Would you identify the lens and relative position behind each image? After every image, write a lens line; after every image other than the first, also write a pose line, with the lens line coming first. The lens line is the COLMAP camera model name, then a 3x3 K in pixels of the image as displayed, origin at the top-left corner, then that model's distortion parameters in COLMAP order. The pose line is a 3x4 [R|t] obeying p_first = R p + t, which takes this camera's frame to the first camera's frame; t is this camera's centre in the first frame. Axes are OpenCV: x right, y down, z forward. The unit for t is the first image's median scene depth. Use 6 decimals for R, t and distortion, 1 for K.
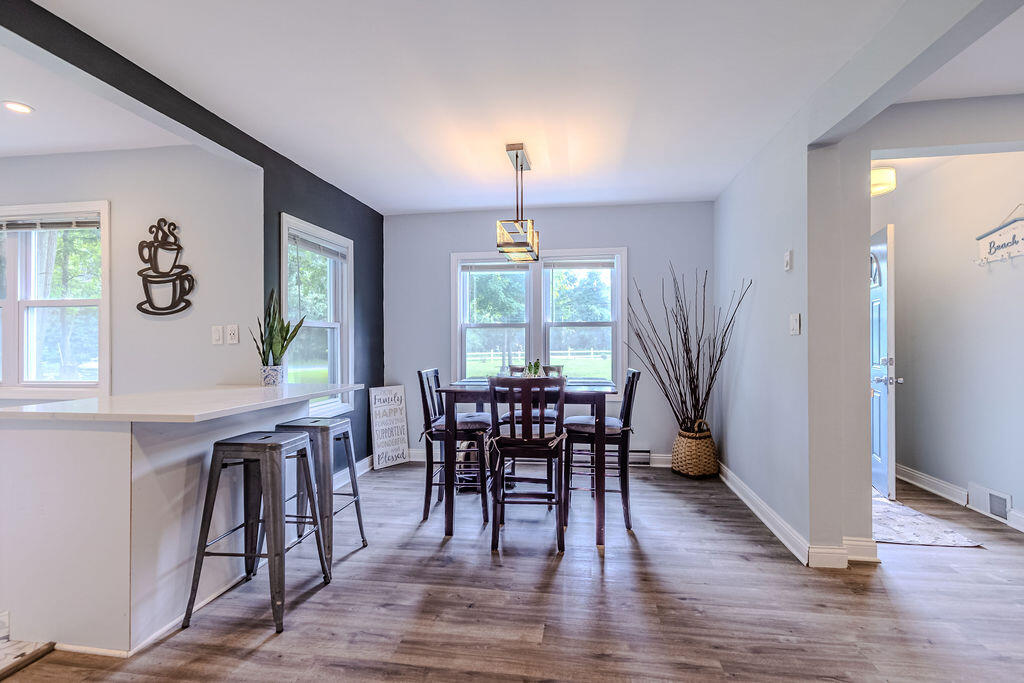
lens RADIAL K [[472.9, 0, 484.9], [0, 472.9, 341.3], [0, 0, 1]] dist [0.001249, -0.000177]
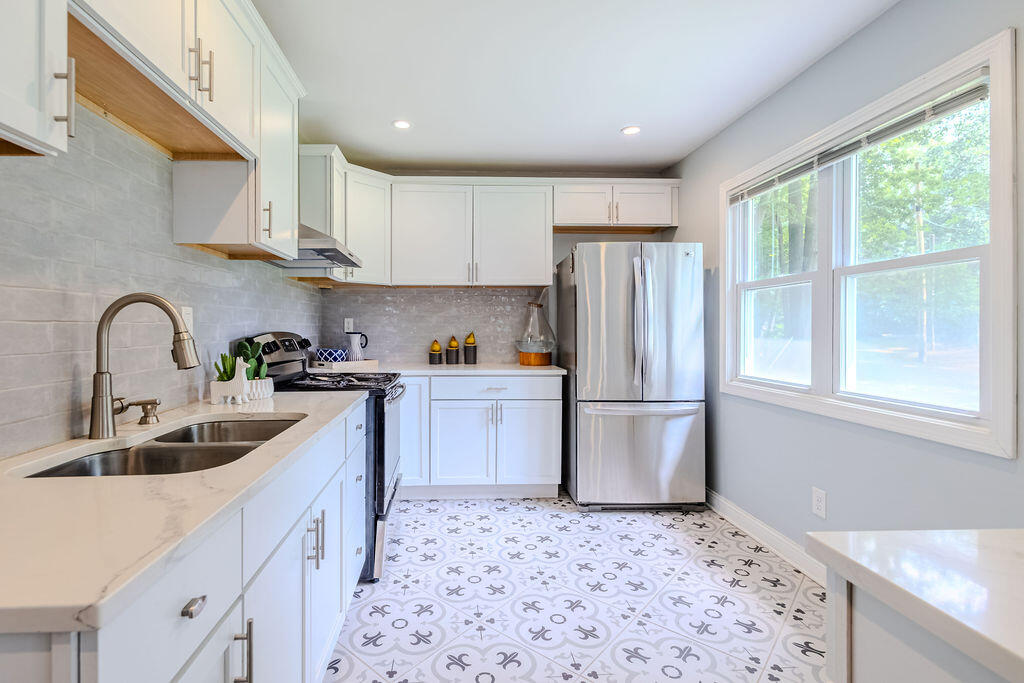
lens RADIAL K [[502.7, 0, 495.7], [0, 502.7, 332.1], [0, 0, 1]] dist [0.001229, 0.000312]
pose [[0.240737, 0.008331, -0.970555, -0.446688], [0.003299, 0.999950, 0.009402, -0.005518], [0.970585, -0.005465, 0.240698, 0.399934]]
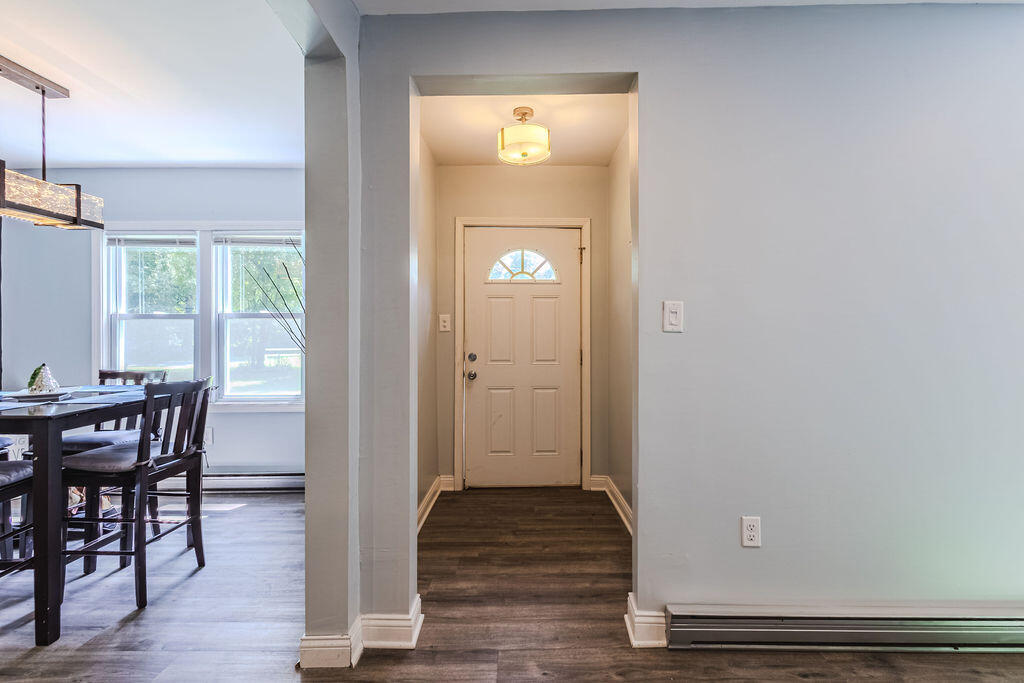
lens RADIAL K [[486.7, 0, 465.6], [0, 486.7, 336.0], [0, 0, 1]] dist [-0.000062, -0.000114]
pose [[0.990817, 0.001683, 0.135197, 0.625144], [-0.002017, 0.999995, 0.002329, -0.006197], [-0.135193, -0.002580, 0.990816, 0.201145]]
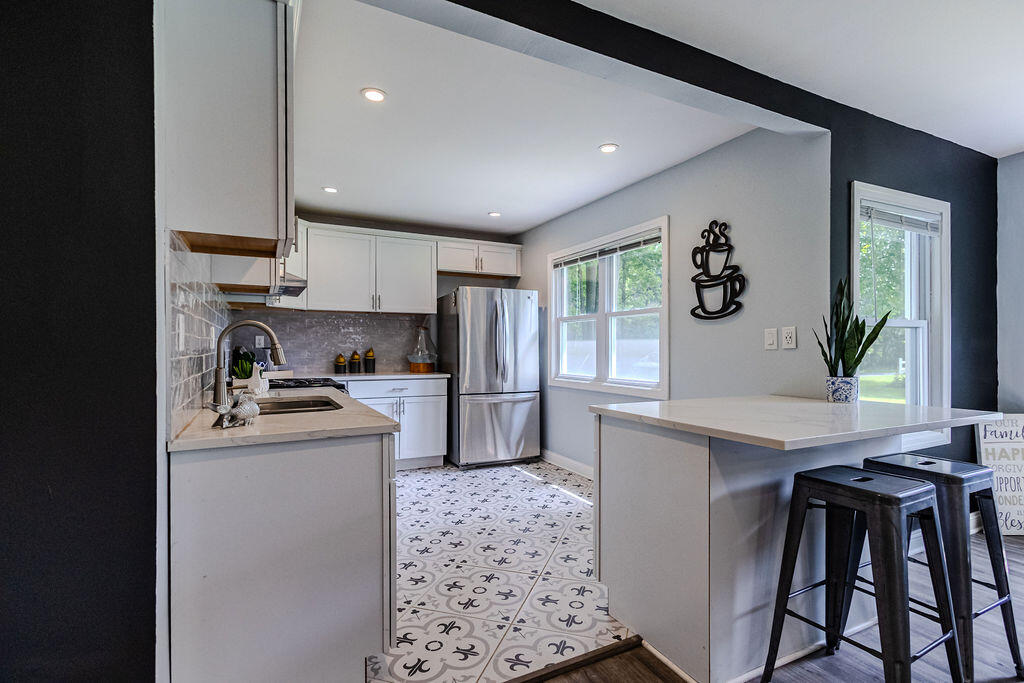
lens RADIAL K [[467.7, 0, 539.8], [0, 467.7, 348.0], [0, 0, 1]] dist [0.003531, 0.000304]
pose [[0.621348, 0.003597, -0.783526, -0.144902], [0.000400, 0.999988, 0.004908, -0.000527], [0.783534, -0.003363, 0.621339, 0.113574]]
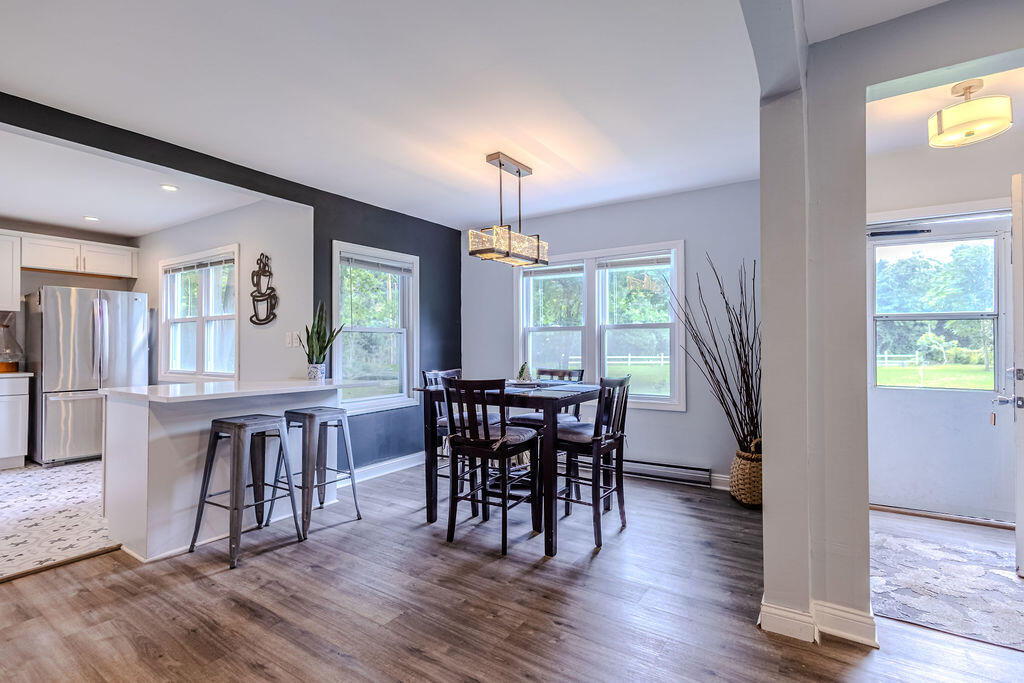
lens RADIAL K [[456.3, 0, 495.3], [0, 456.3, 342.6], [0, 0, 1]] dist [0.002435, 0.000241]
pose [[0.913066, -0.001818, -0.407807, 0.451094], [0.000277, 0.999993, -0.003837, -0.000449], [0.407811, 0.003390, 0.913060, 0.089305]]
